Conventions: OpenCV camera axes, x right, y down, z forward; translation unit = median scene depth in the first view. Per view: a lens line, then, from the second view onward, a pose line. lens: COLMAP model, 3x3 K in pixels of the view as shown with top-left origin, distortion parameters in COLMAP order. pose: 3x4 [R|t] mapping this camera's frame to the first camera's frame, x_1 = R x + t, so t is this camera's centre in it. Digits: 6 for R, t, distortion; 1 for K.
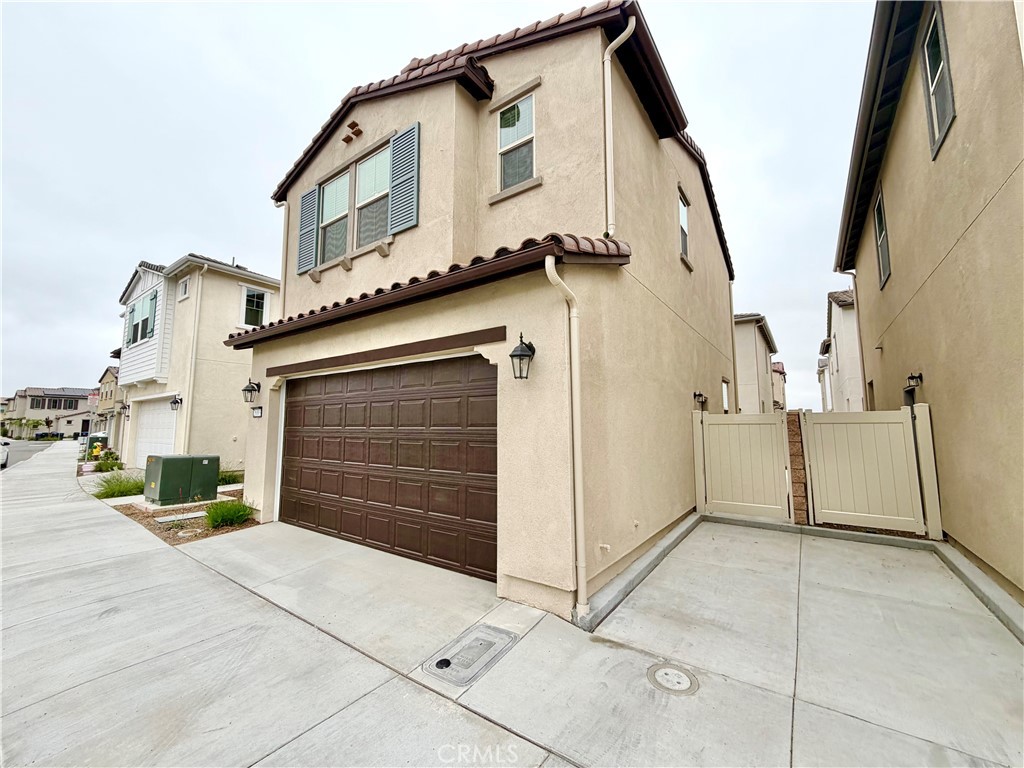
lens RADIAL K [[409.2, 0, 509.4], [0, 409.2, 383.4], [0, 0, 1]] dist [0.002087, -0.000448]
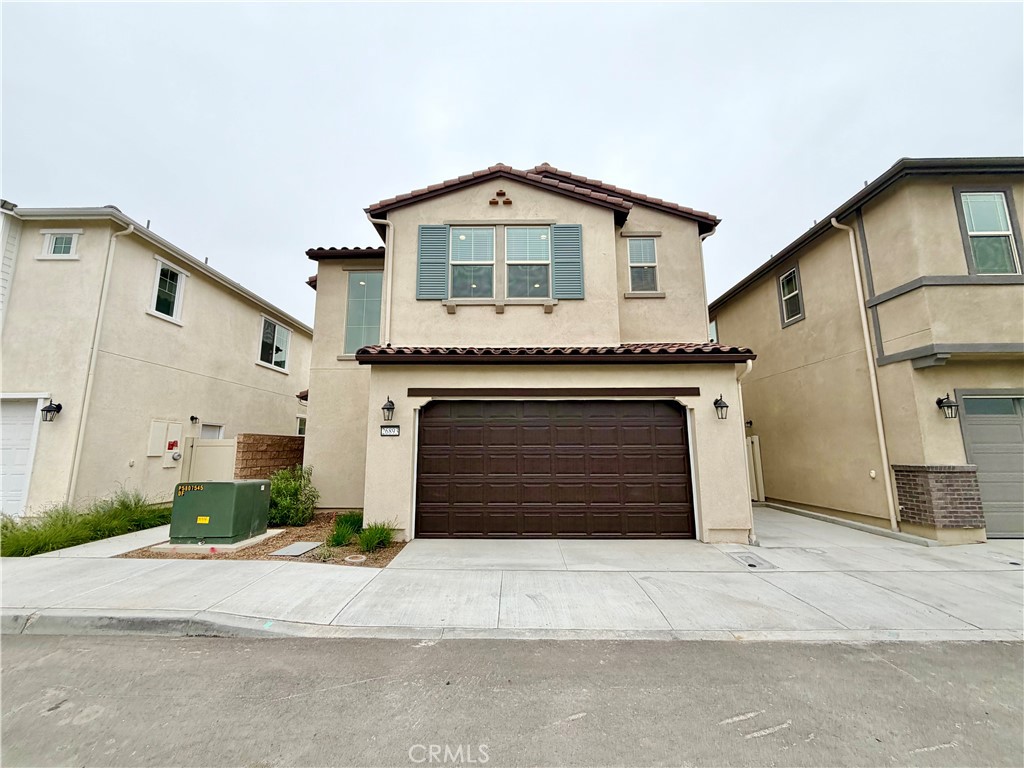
lens RADIAL K [[409.2, 0, 508.2], [0, 409.2, 382.5], [0, 0, 1]] dist [0.002087, -0.000448]
pose [[0.814371, 0.093217, 0.572810, -1.281708], [-0.060037, 0.995252, -0.076609, 0.016952], [-0.577231, 0.027998, 0.816101, 0.027361]]
